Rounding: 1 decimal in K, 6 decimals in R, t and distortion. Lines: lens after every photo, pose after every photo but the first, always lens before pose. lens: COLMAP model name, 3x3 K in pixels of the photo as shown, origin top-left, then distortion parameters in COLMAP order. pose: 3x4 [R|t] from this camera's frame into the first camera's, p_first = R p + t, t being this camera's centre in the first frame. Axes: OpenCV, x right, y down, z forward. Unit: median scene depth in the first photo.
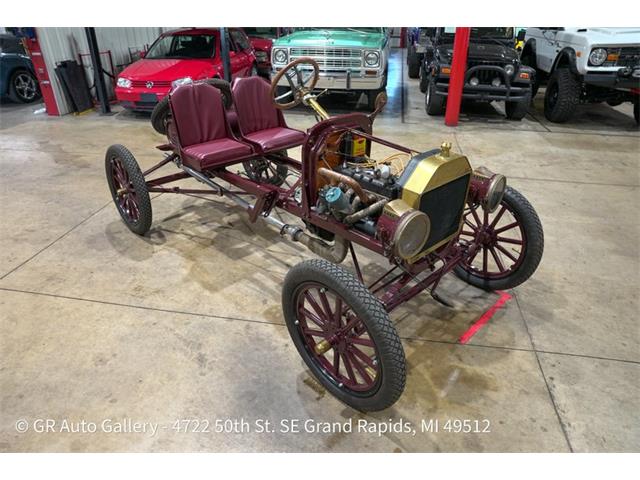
lens RADIAL K [[438.3, 0, 321.6], [0, 438.3, 239.9], [0, 0, 1]] dist [-0.140181, 0.109691]
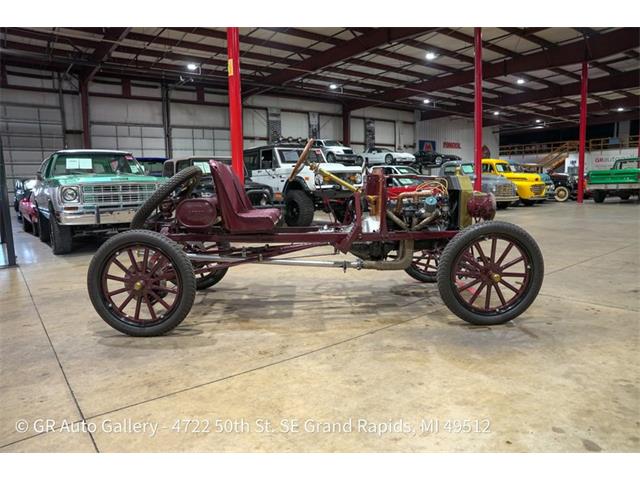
lens RADIAL K [[438.3, 0, 321.6], [0, 438.3, 240.5], [0, 0, 1]] dist [-0.140181, 0.109691]
pose [[0.671400, -0.117093, 0.731786, -0.801853], [0.380267, 0.901970, -0.204564, 0.109506], [-0.636096, 0.415619, 0.650110, 0.189180]]
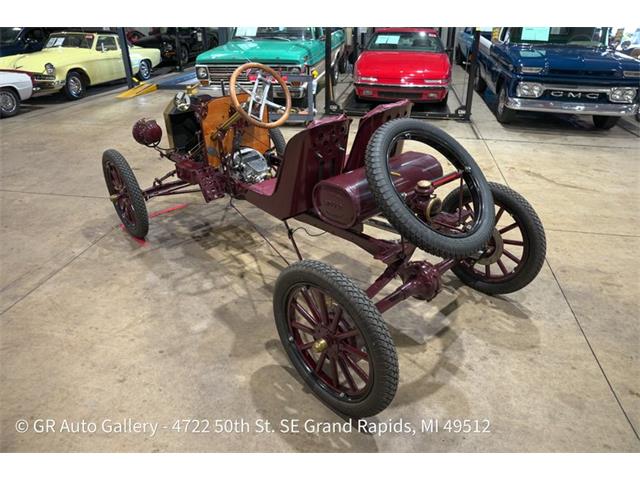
lens RADIAL K [[438.3, 0, 322.3], [0, 438.3, 240.8], [0, 0, 1]] dist [-0.140181, 0.109691]
pose [[-0.999750, -0.007086, 0.021211, -0.167792], [0.013943, 0.544059, 0.838931, -0.757345], [-0.017485, 0.839017, -0.543824, 1.399988]]
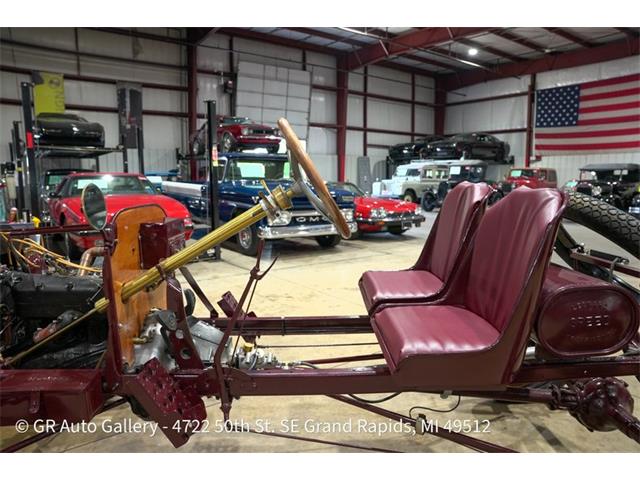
lens RADIAL K [[438.3, 0, 321.5], [0, 438.3, 238.7], [0, 0, 1]] dist [-0.140181, 0.109691]
pose [[-0.689796, 0.094963, -0.717749, 0.214236], [-0.349122, 0.824860, 0.444658, -0.418597], [0.634268, 0.557305, -0.535831, 1.045534]]
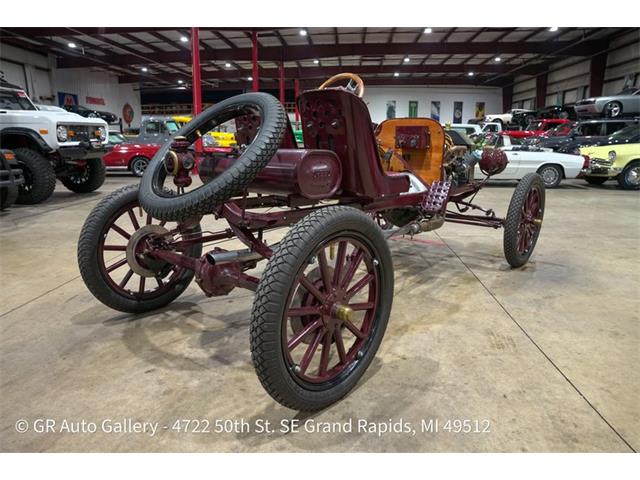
lens RADIAL K [[438.3, 0, 321.5], [0, 438.3, 239.5], [0, 0, 1]] dist [-0.140181, 0.109691]
pose [[-0.101067, -0.227674, 0.968478, -0.855278], [0.474872, 0.844373, 0.248055, -0.289135], [-0.874232, 0.484974, 0.022778, 0.941641]]
